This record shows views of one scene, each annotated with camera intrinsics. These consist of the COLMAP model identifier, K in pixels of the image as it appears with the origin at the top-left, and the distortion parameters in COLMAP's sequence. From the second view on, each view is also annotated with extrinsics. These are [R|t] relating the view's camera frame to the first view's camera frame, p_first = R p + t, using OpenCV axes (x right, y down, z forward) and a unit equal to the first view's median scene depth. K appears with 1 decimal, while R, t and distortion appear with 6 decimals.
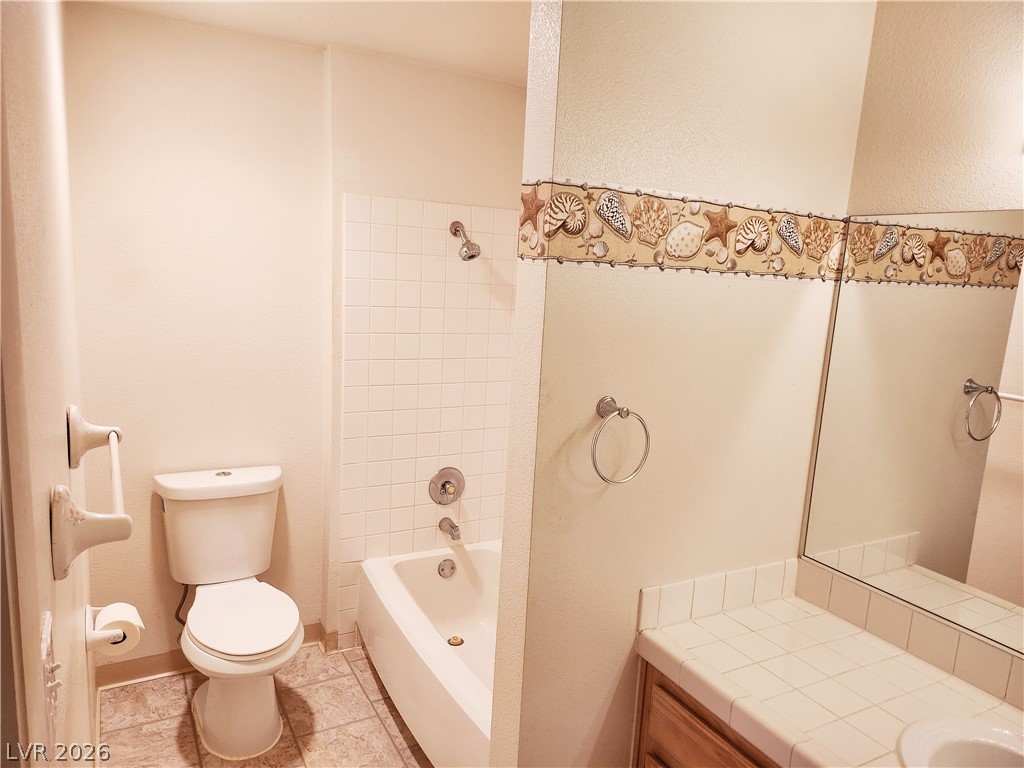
lens RADIAL K [[720.6, 0, 516.5], [0, 720.6, 392.8], [0, 0, 1]] dist [0.052807, -0.044439]
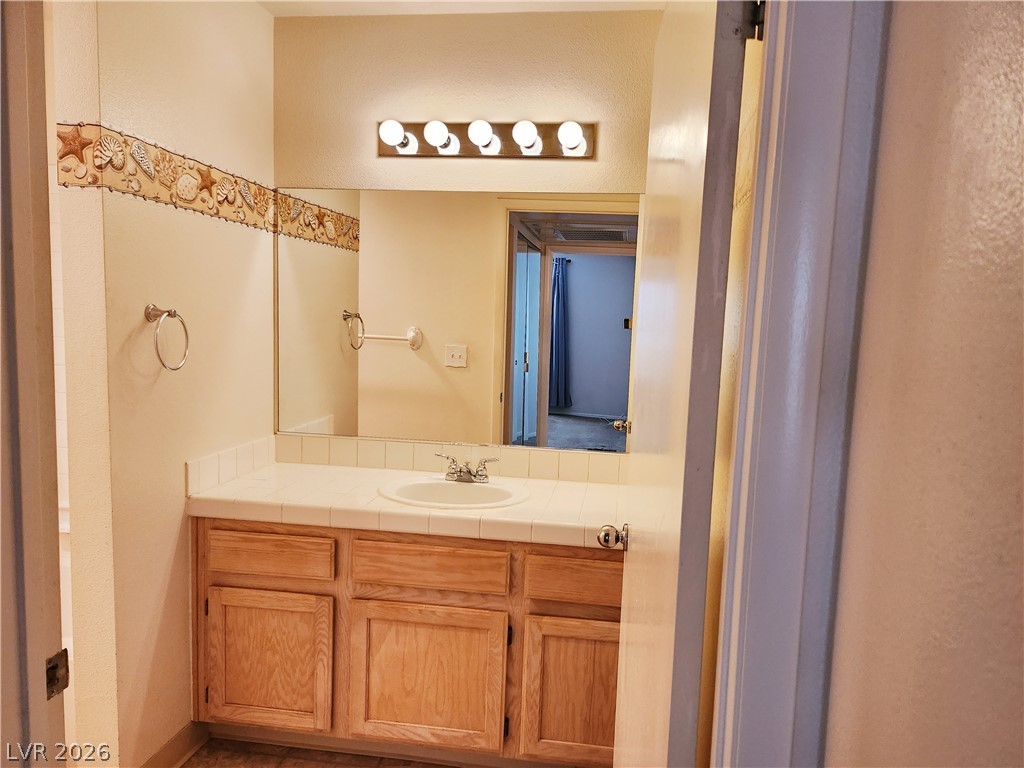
lens RADIAL K [[720.6, 0, 521.1], [0, 720.6, 387.5], [0, 0, 1]] dist [0.052807, -0.044439]
pose [[0.614786, -0.116609, 0.780026, -0.476003], [0.139129, 0.989534, 0.038273, 0.186035], [-0.776325, 0.084994, 0.624576, -0.281208]]
